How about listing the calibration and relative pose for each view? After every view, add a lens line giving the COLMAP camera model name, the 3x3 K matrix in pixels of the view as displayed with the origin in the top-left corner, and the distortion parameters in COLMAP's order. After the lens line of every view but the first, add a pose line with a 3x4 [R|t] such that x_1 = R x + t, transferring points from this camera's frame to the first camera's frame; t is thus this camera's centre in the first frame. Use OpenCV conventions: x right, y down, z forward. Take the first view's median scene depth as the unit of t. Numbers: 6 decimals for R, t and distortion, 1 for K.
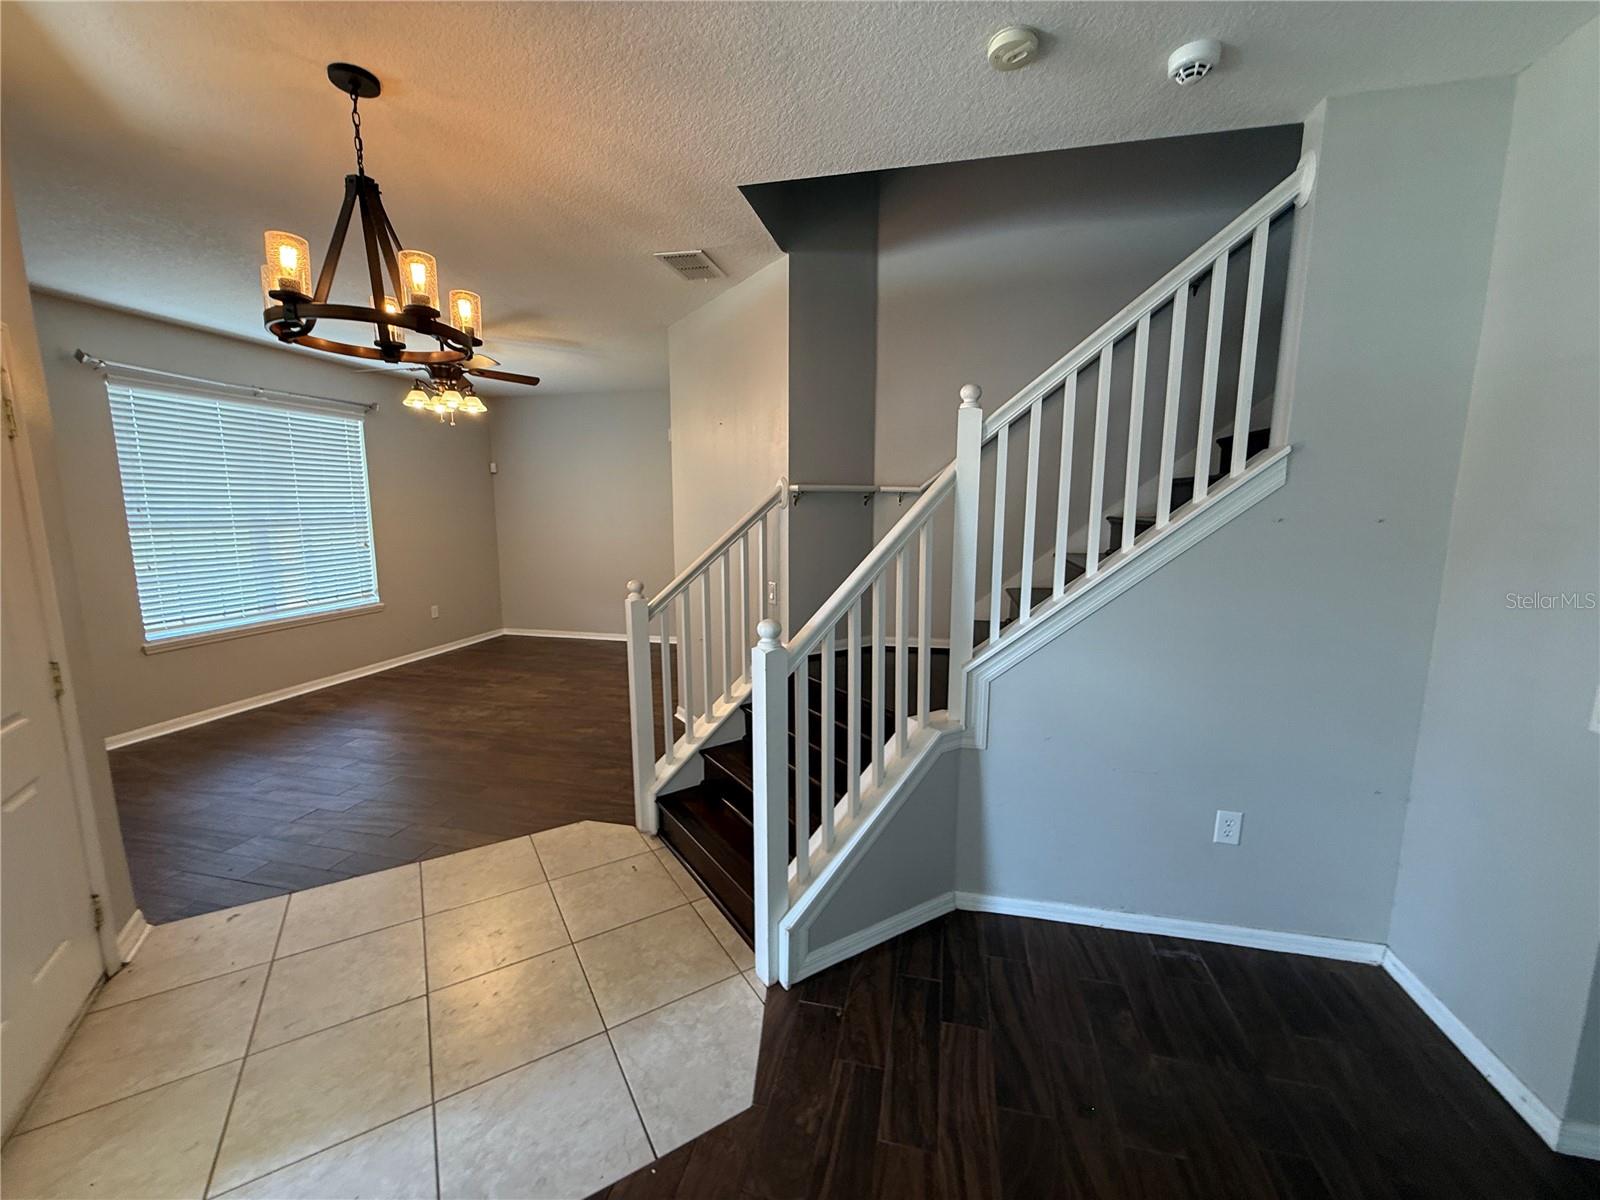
lens RADIAL K [[636.9, 0, 800.1], [0, 636.9, 597.0], [0, 0, 1]] dist [-0.000636, -0.000647]
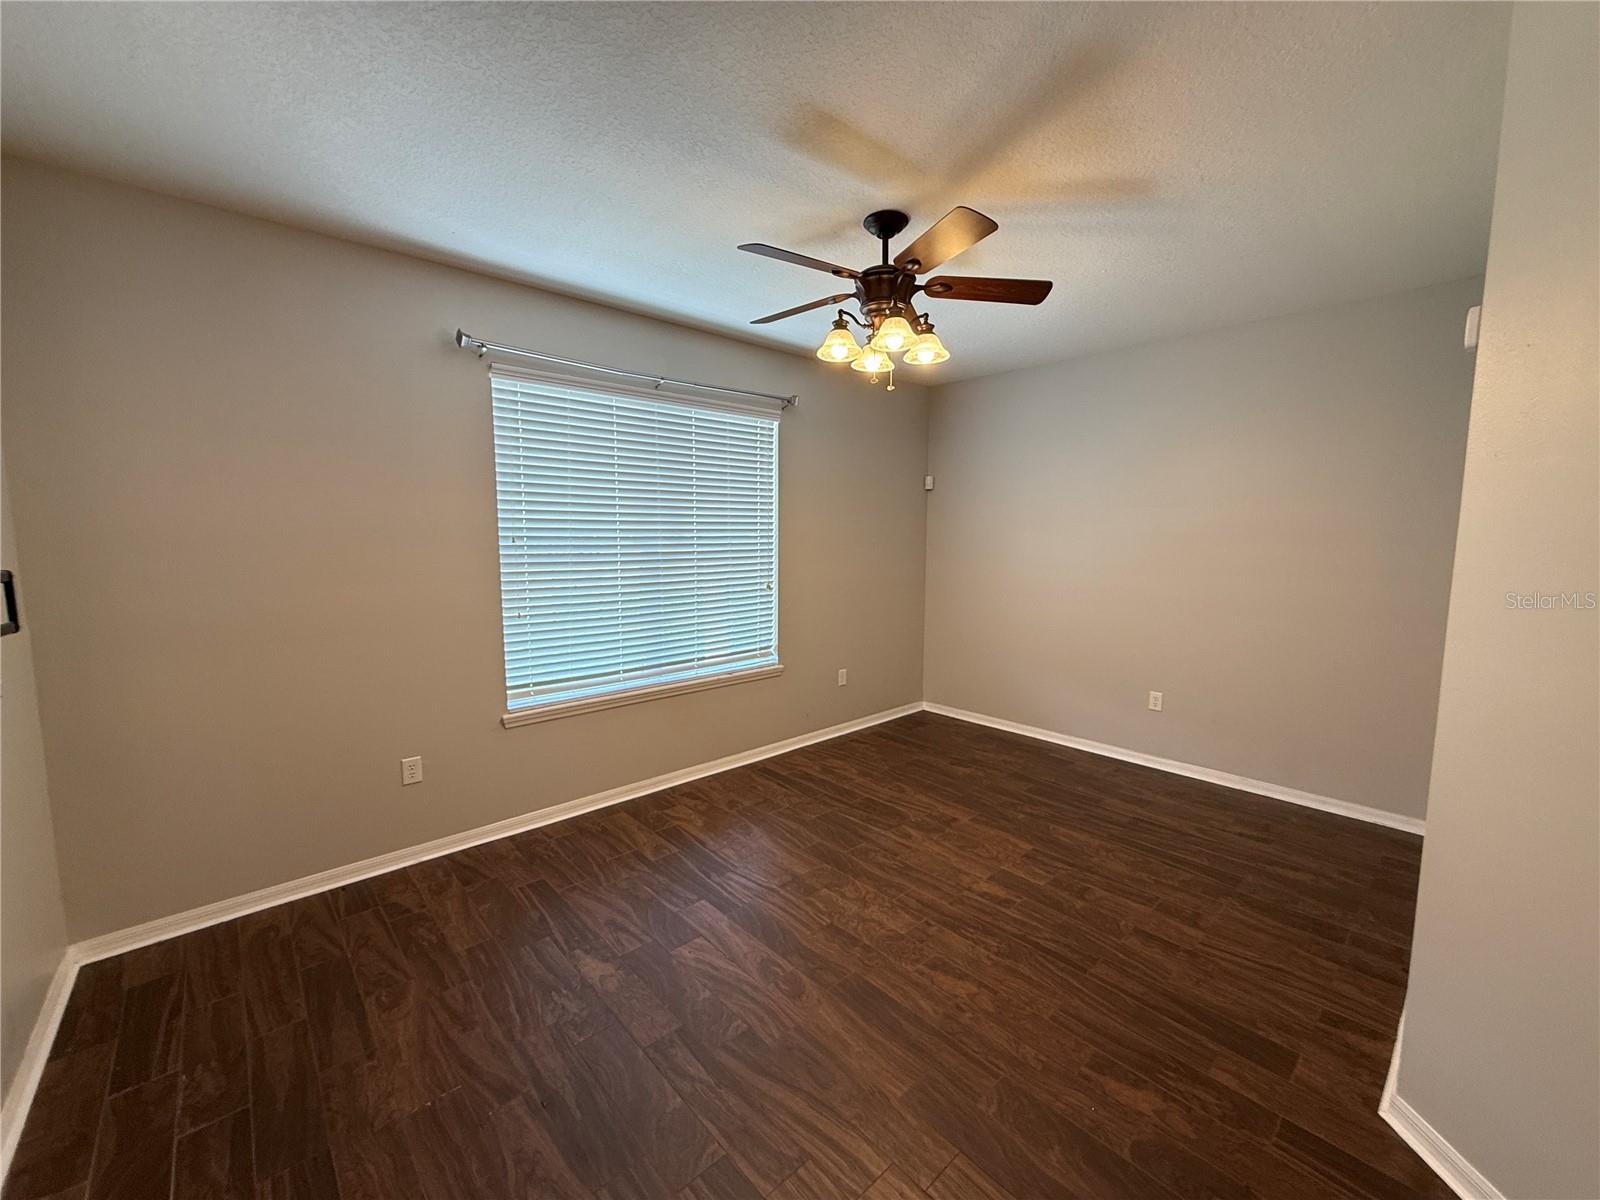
lens RADIAL K [[636.9, 0, 801.9], [0, 636.9, 598.8], [0, 0, 1]] dist [-0.000636, -0.000647]
pose [[0.822064, 0.061353, -0.566080, -0.265754], [-0.083949, 0.996373, -0.013922, -0.070625], [0.563173, 0.058967, 0.824233, 0.477053]]
